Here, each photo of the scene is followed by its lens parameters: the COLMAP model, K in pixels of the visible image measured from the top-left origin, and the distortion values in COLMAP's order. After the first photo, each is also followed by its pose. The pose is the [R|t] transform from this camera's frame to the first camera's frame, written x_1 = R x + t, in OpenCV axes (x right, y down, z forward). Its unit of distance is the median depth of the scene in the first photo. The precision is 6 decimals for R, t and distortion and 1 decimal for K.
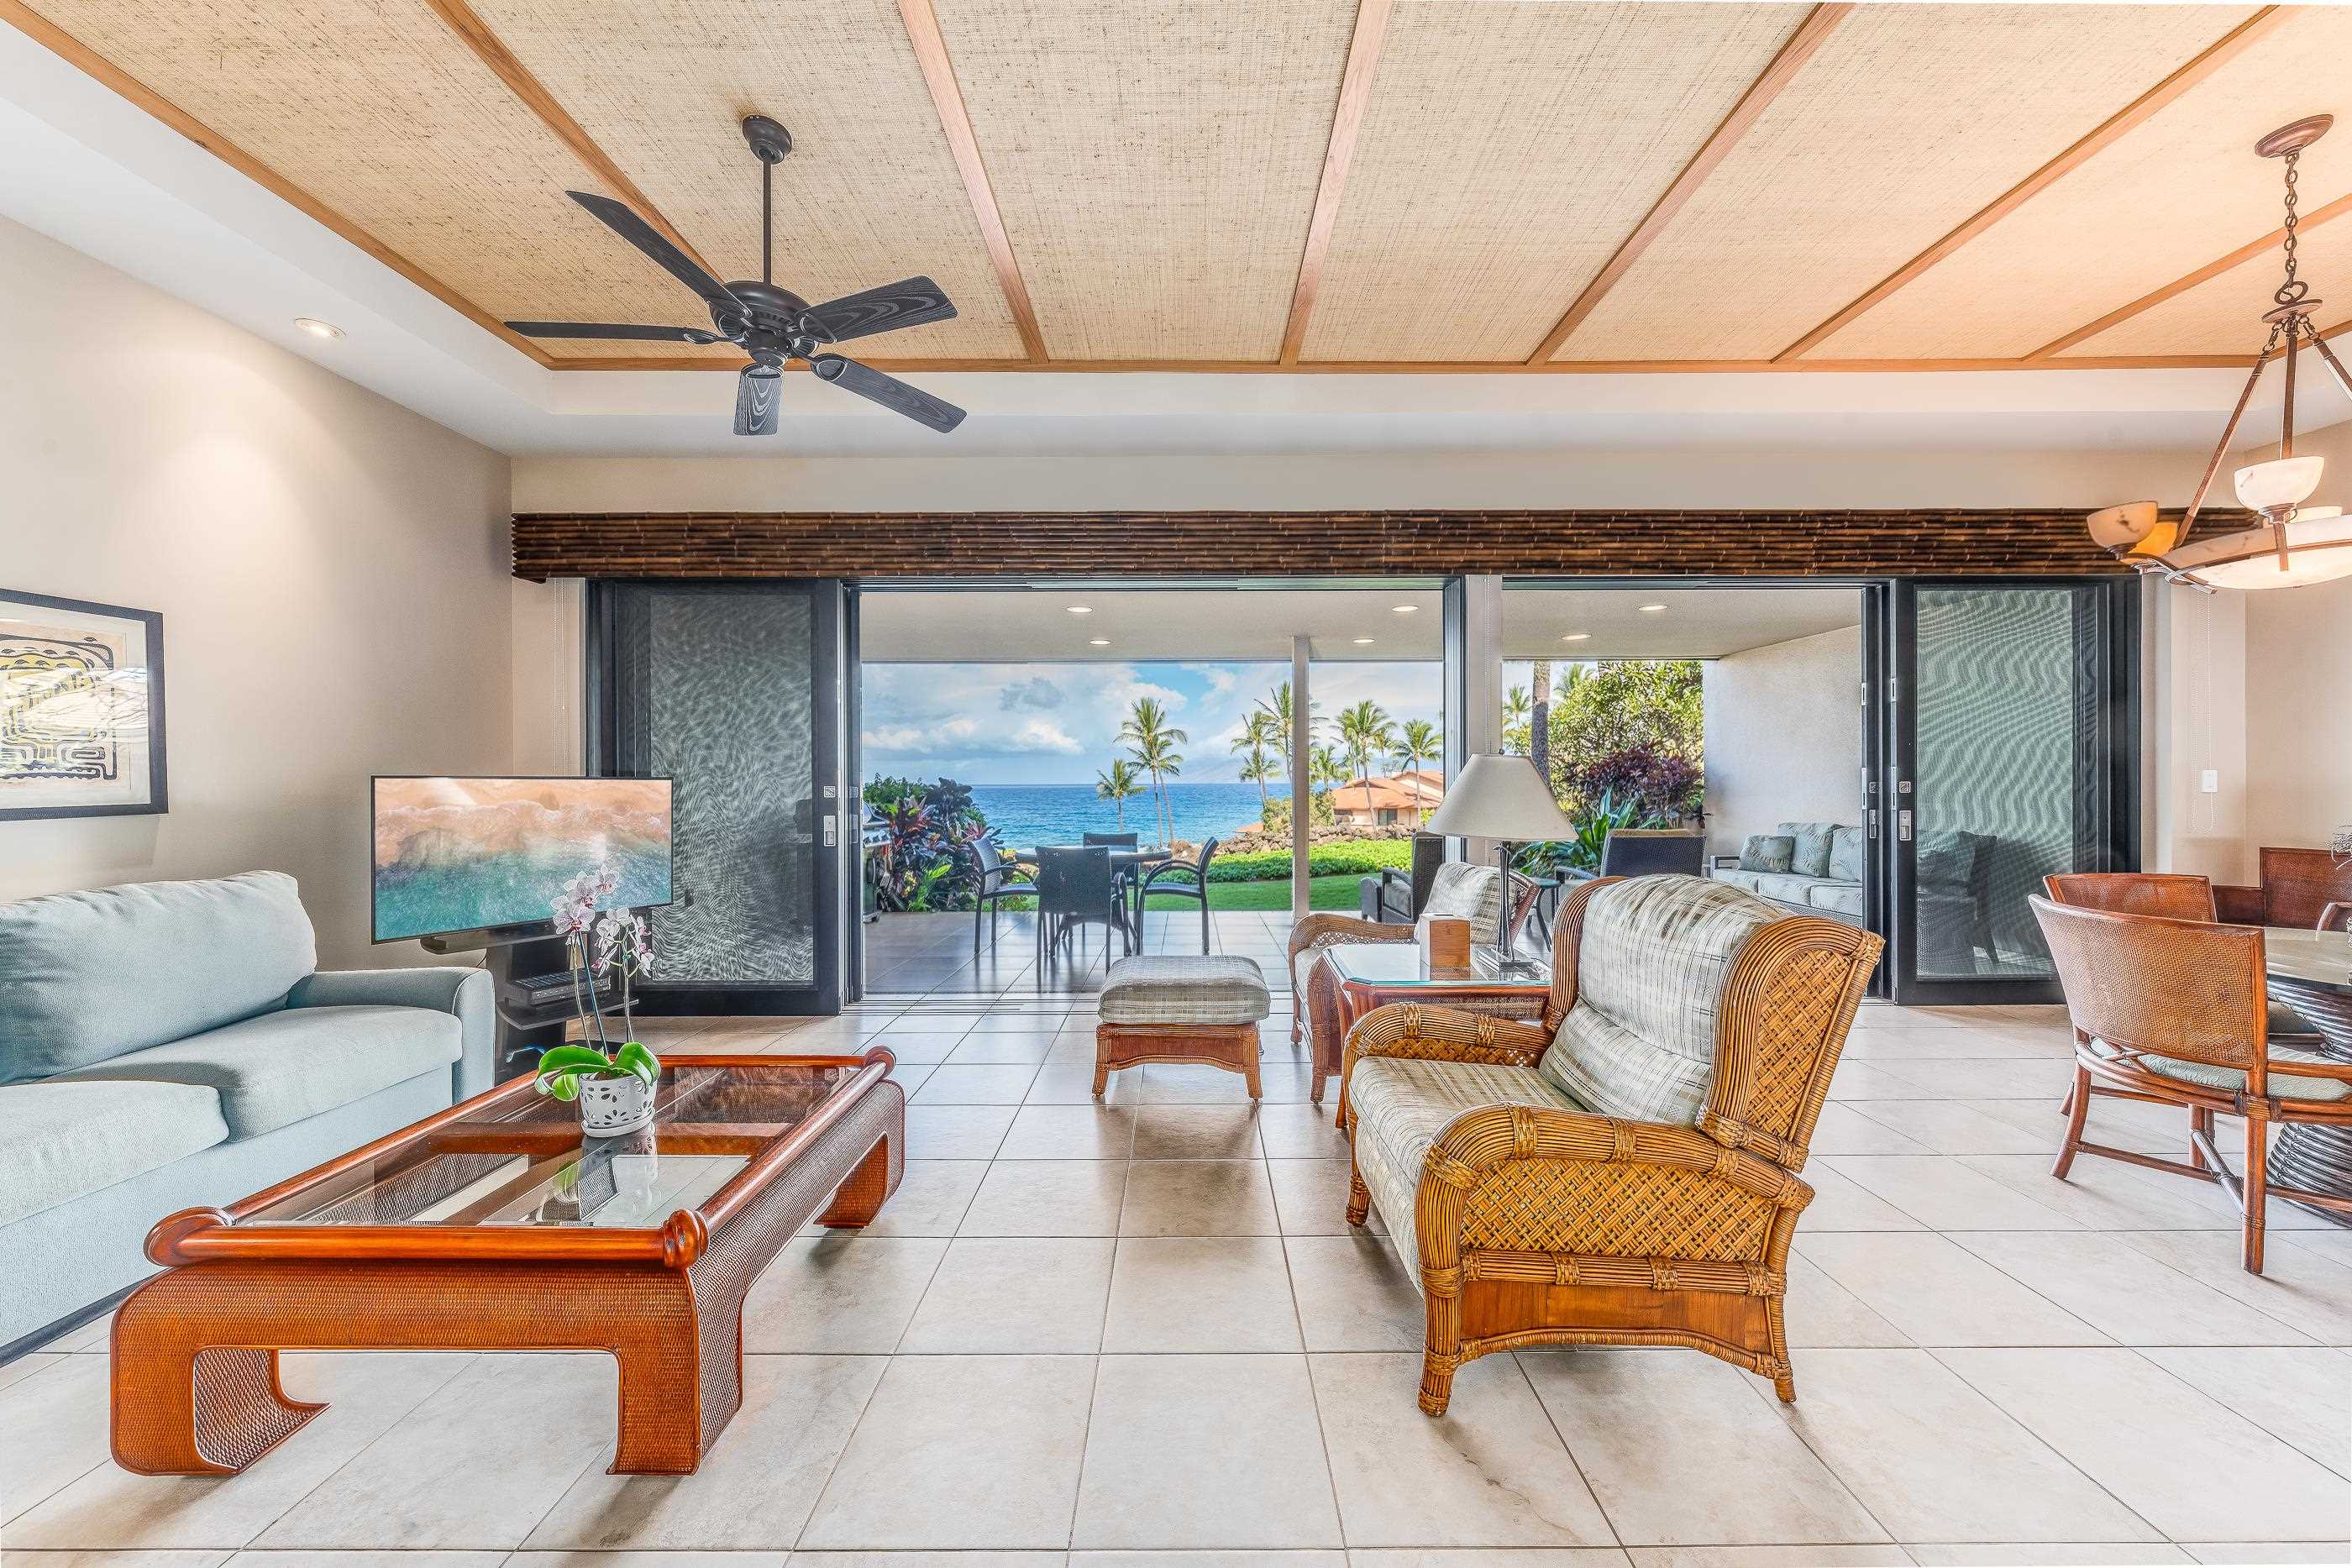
lens RADIAL K [[810.5, 0, 1179.3], [0, 810.5, 785.8], [0, 0, 1]] dist [-0.006382, 0.000777]
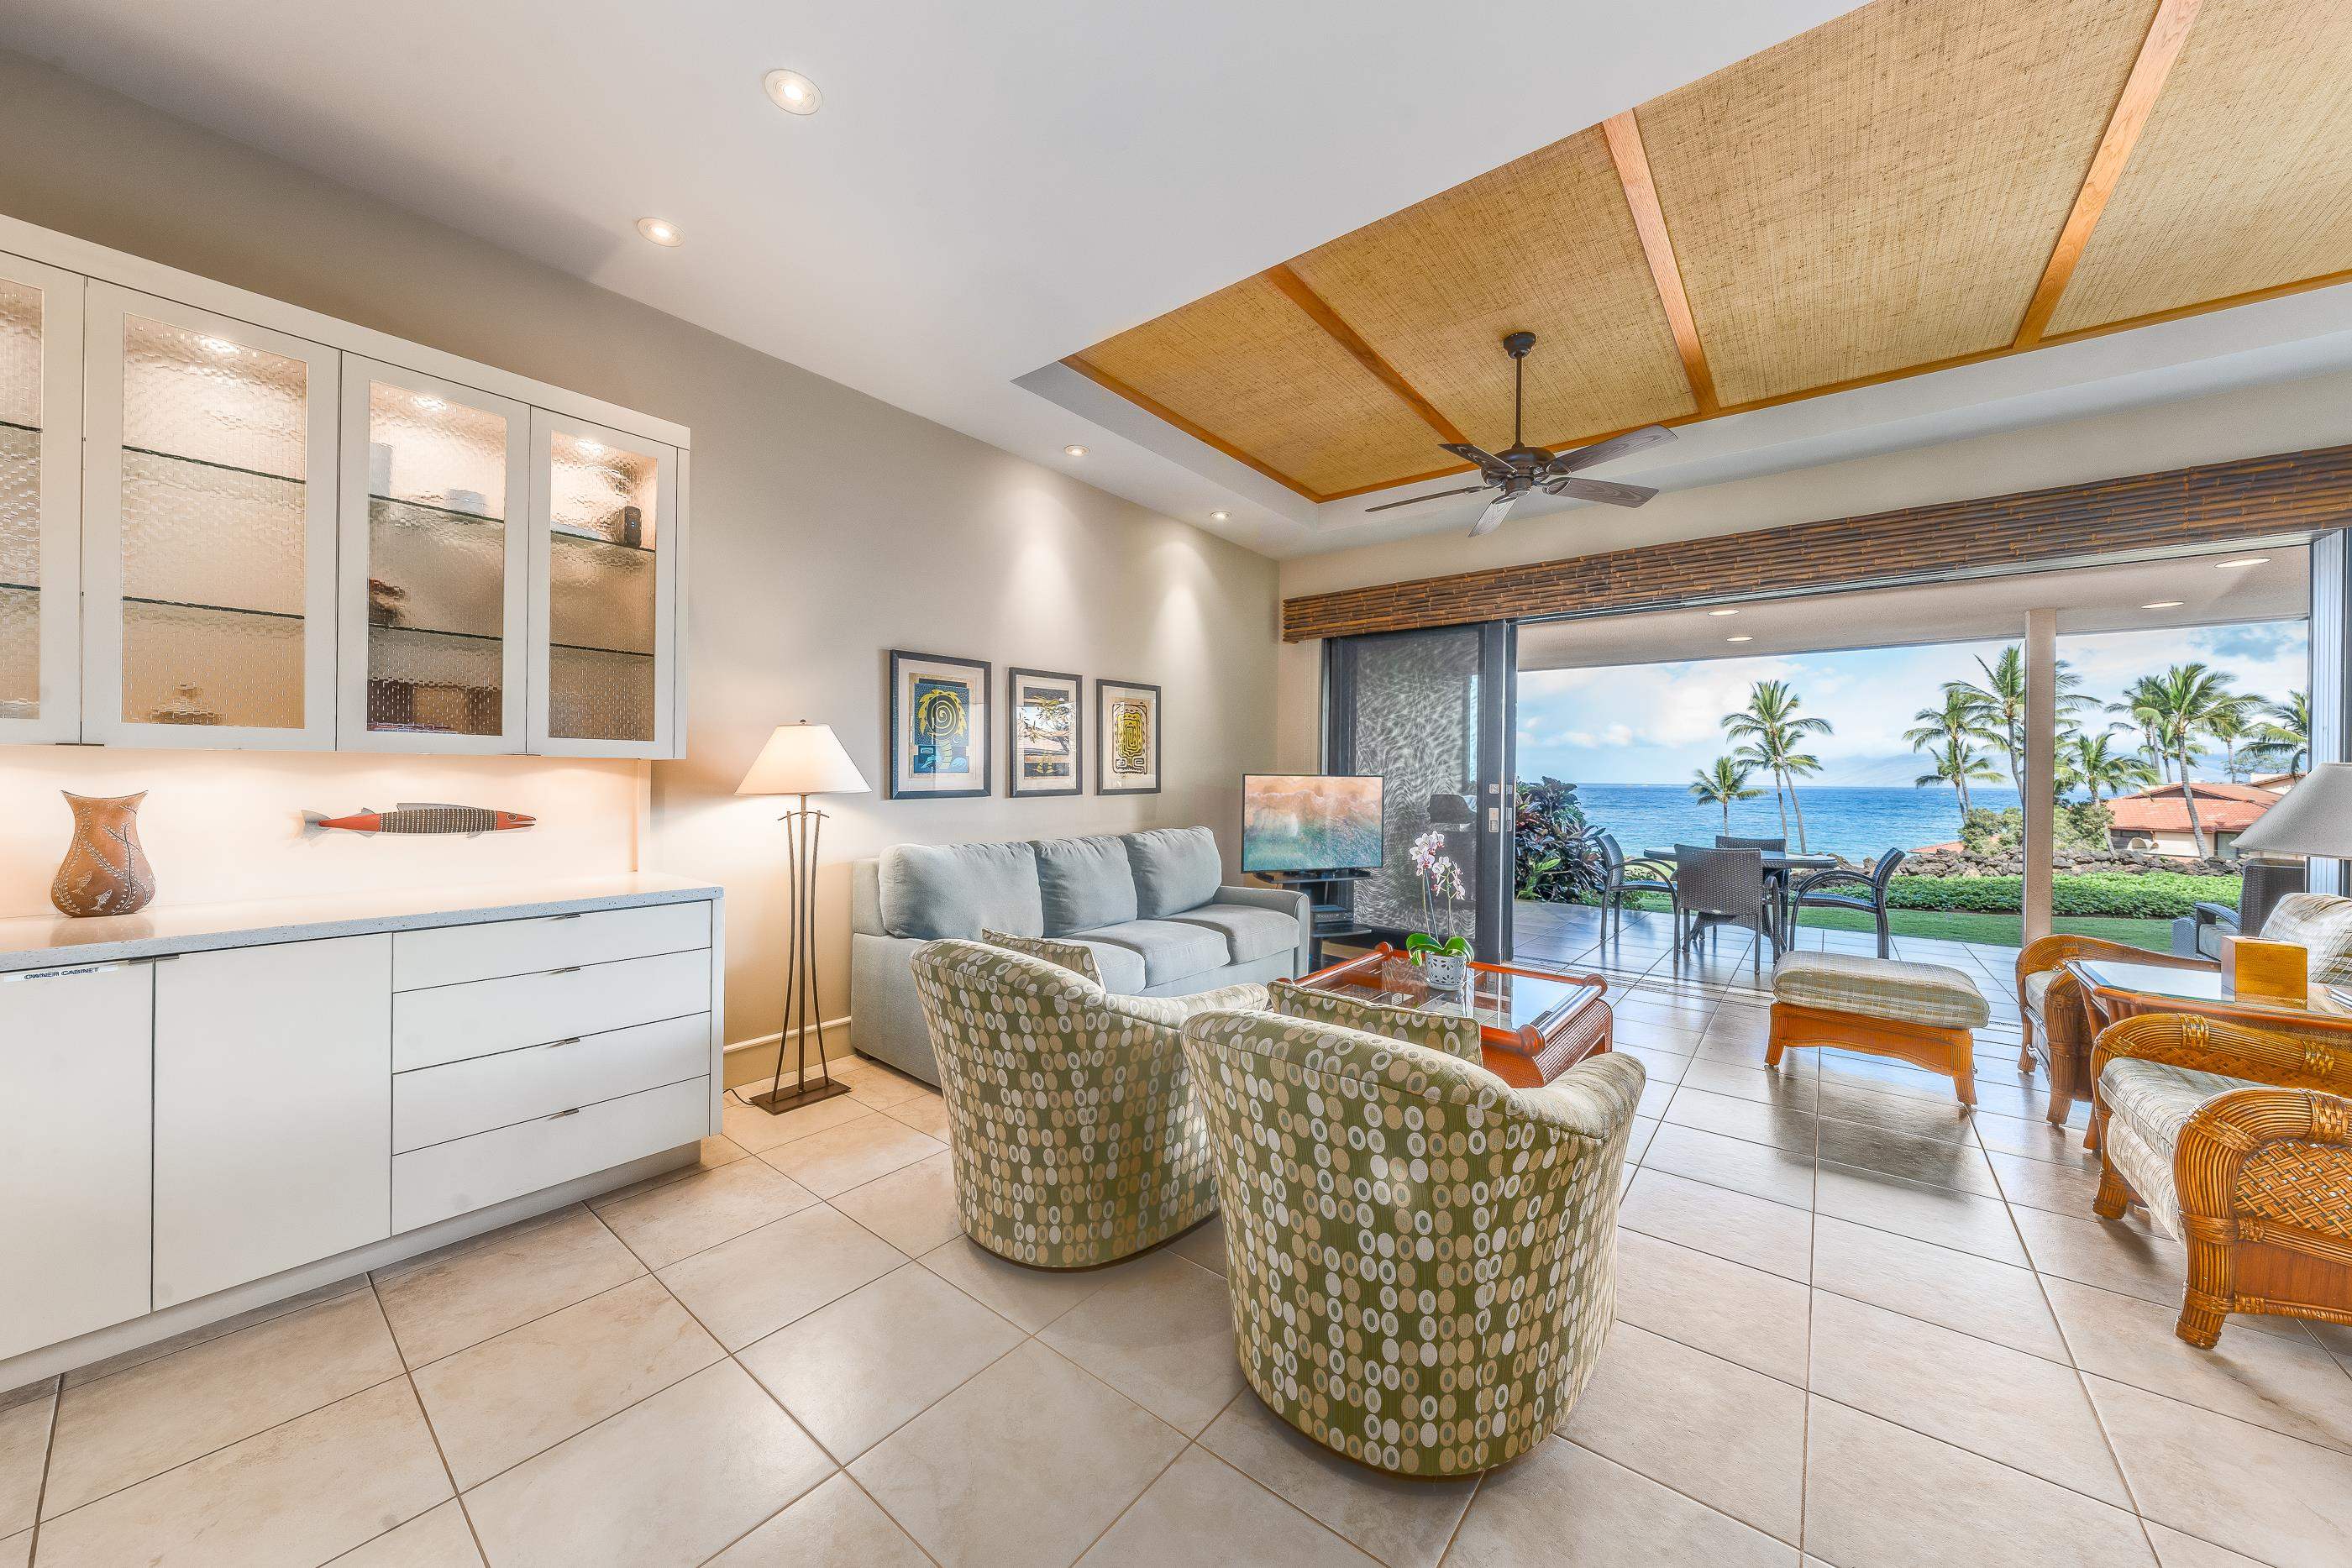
lens RADIAL K [[810.5, 0, 1162.8], [0, 810.5, 779.0], [0, 0, 1]] dist [-0.006382, 0.000777]
pose [[0.778153, 0.013618, -0.627927, -0.047084], [-0.016415, 0.999864, 0.001342, -0.000678], [0.627860, 0.009263, 0.778271, -0.317094]]
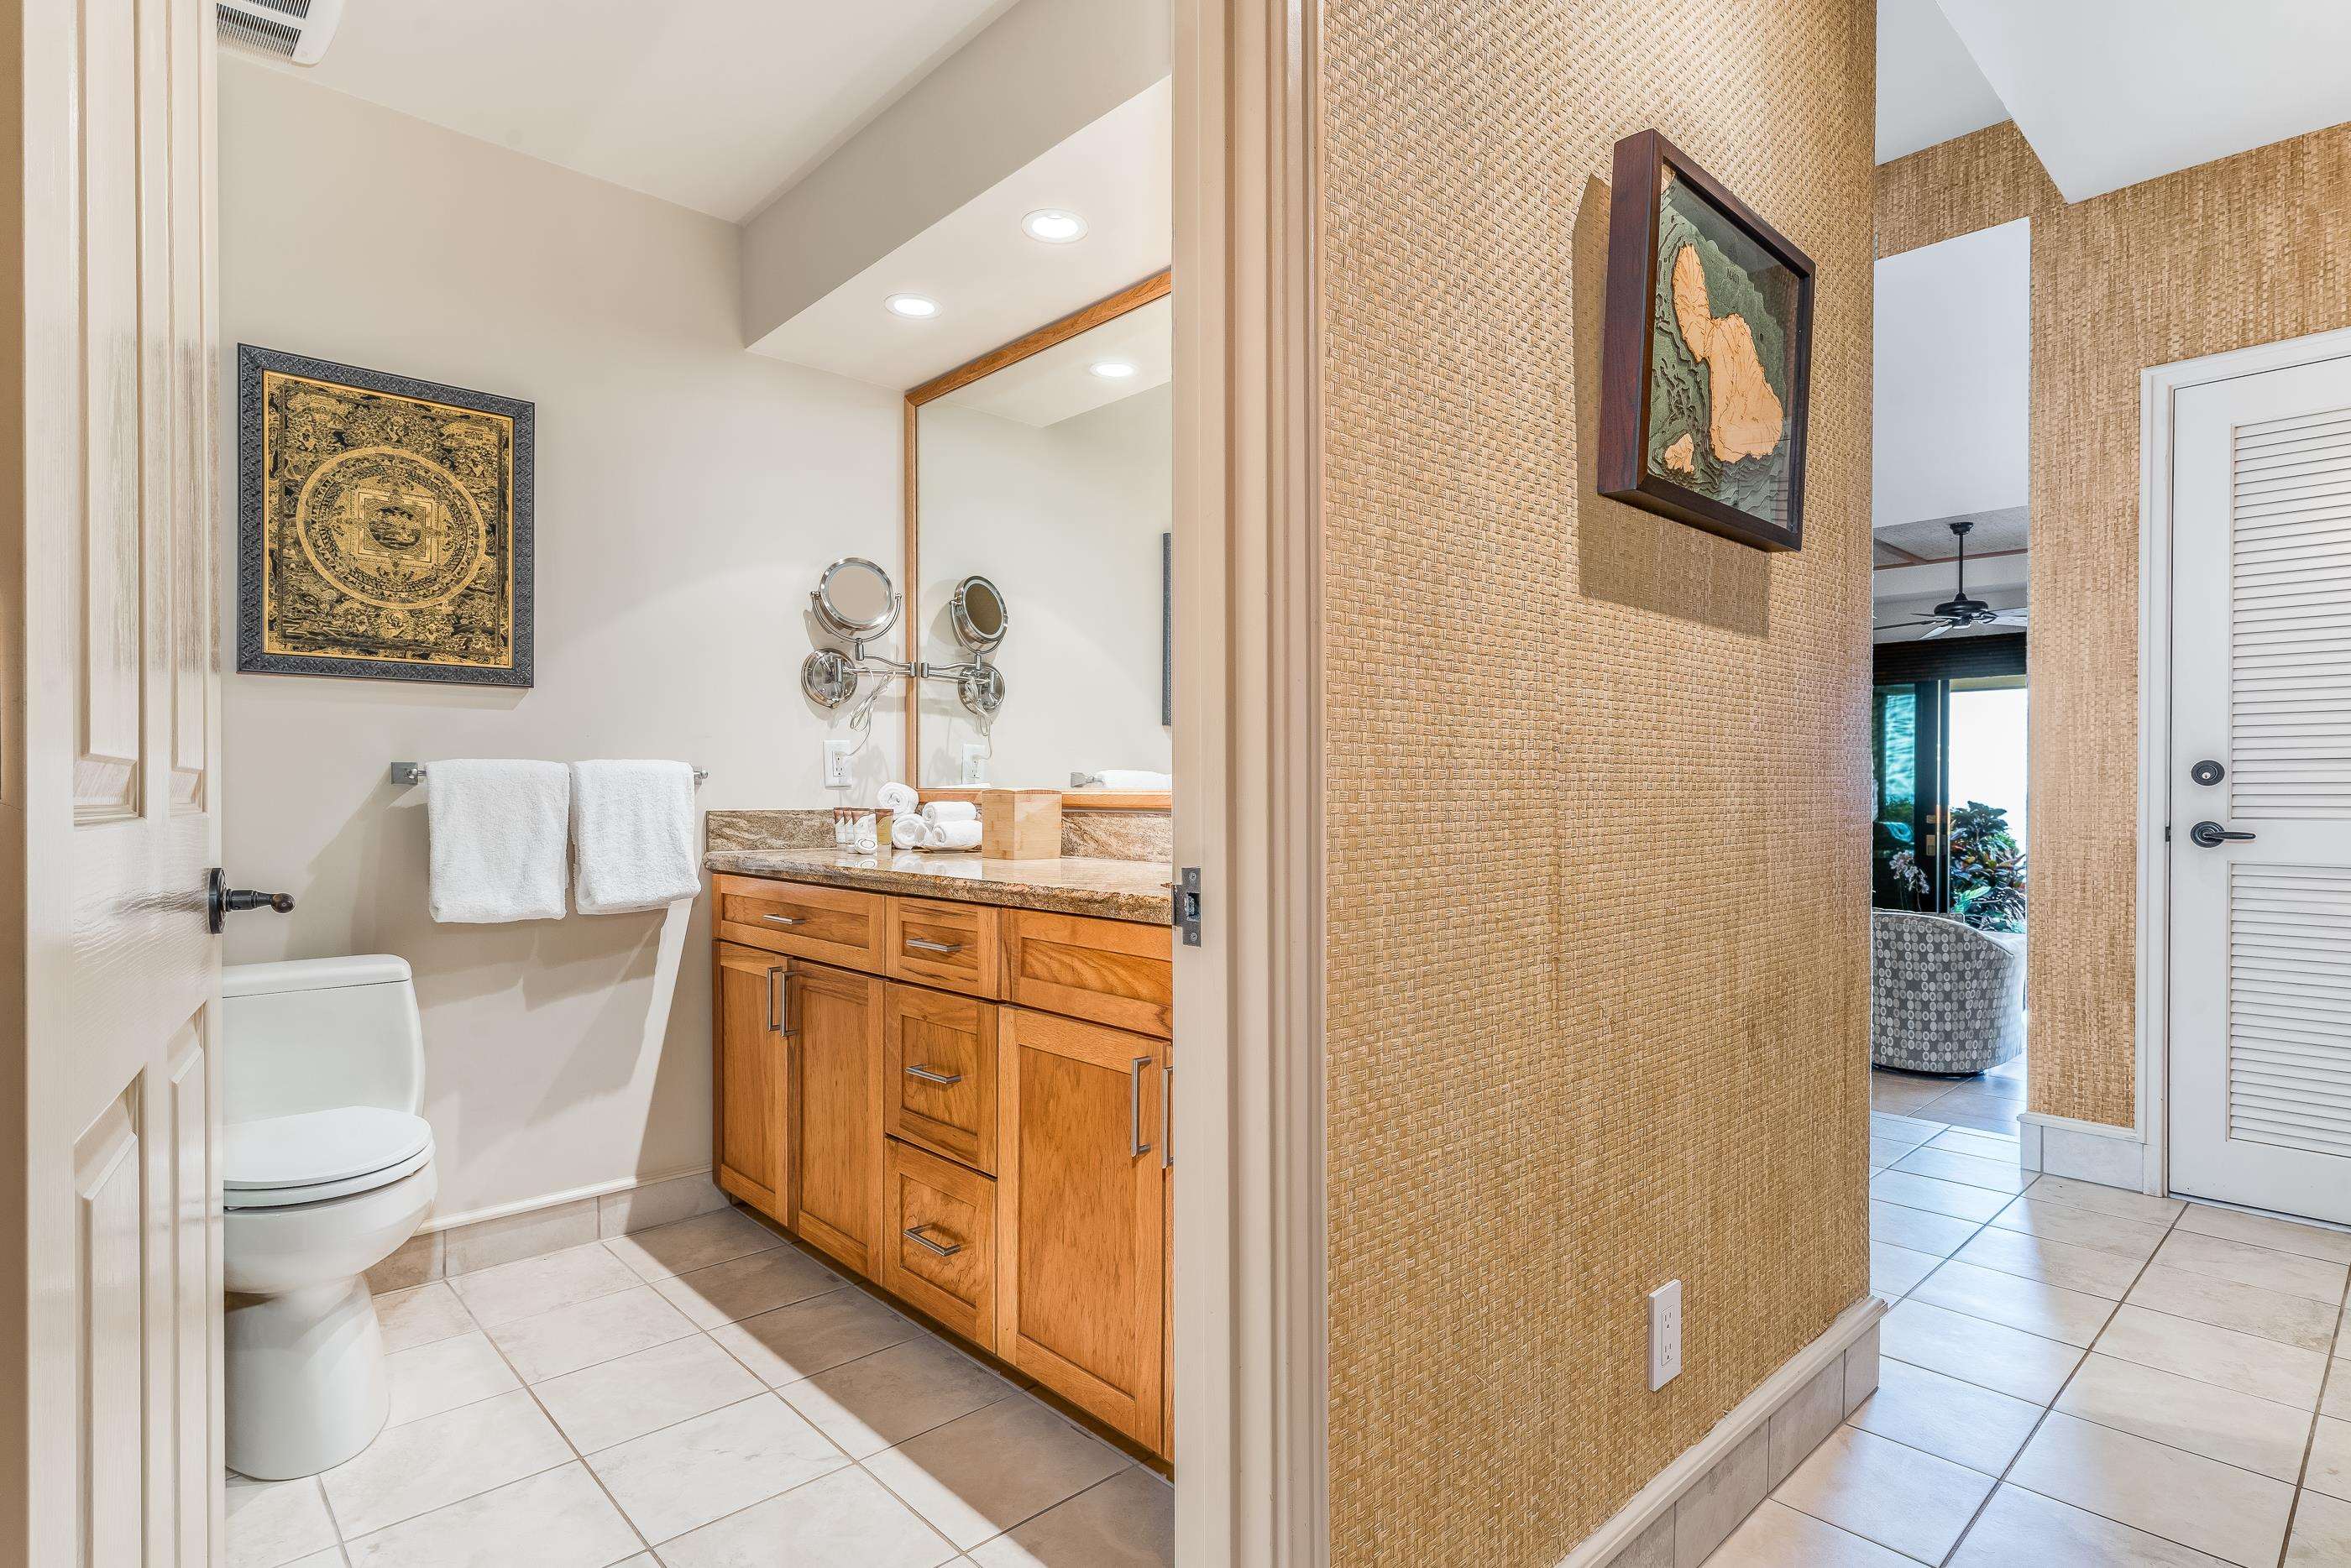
lens RADIAL K [[1195.5, 0, 1191.6], [0, 1195.5, 799.3], [0, 0, 1]] dist [0.000357, -0.000320]
pose [[0.691881, 0.008831, -0.721958, 0.237213], [-0.005693, 0.999961, 0.006776, -0.038796], [0.721989, -0.000578, 0.691904, -1.634623]]
